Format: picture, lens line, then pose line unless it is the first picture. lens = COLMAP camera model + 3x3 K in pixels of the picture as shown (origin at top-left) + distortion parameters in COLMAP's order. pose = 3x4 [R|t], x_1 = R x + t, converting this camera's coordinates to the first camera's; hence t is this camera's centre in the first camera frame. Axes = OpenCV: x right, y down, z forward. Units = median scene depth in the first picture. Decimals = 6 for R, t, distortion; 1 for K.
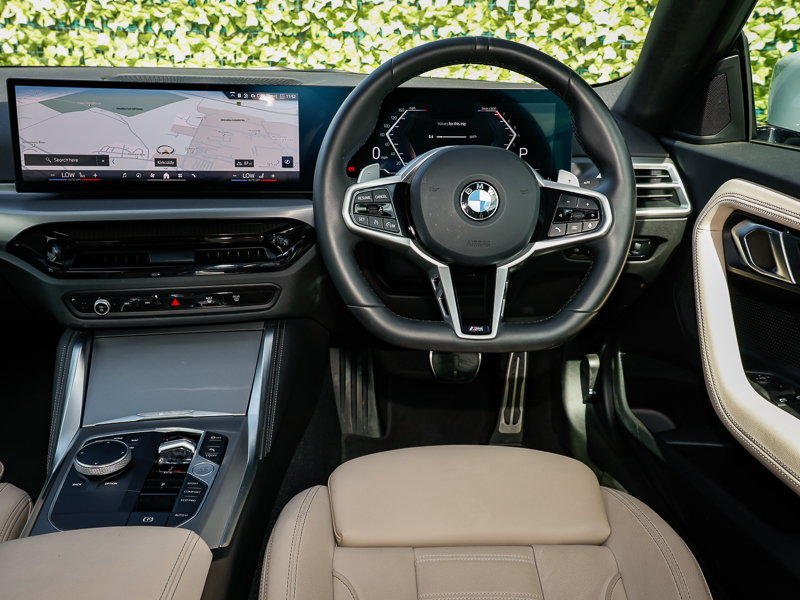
lens RADIAL K [[733.5, 0, 400.0], [0, 733.5, 300.0], [0, 0, 1]] dist [0.028147, 0.009458]
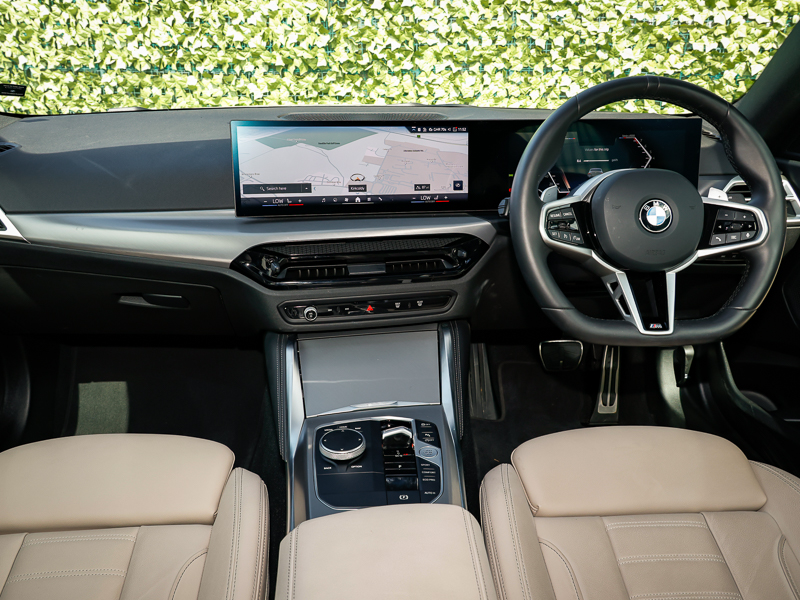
lens RADIAL K [[635.2, 0, 436.9], [0, 635.2, 289.4], [0, 0, 1]] dist [0.016641, 0.006055]
pose [[0.999756, -0.021641, 0.004370, -0.194942], [0.021701, 0.999665, -0.014106, -0.009601], [-0.004063, 0.014197, 0.999891, -0.004279]]
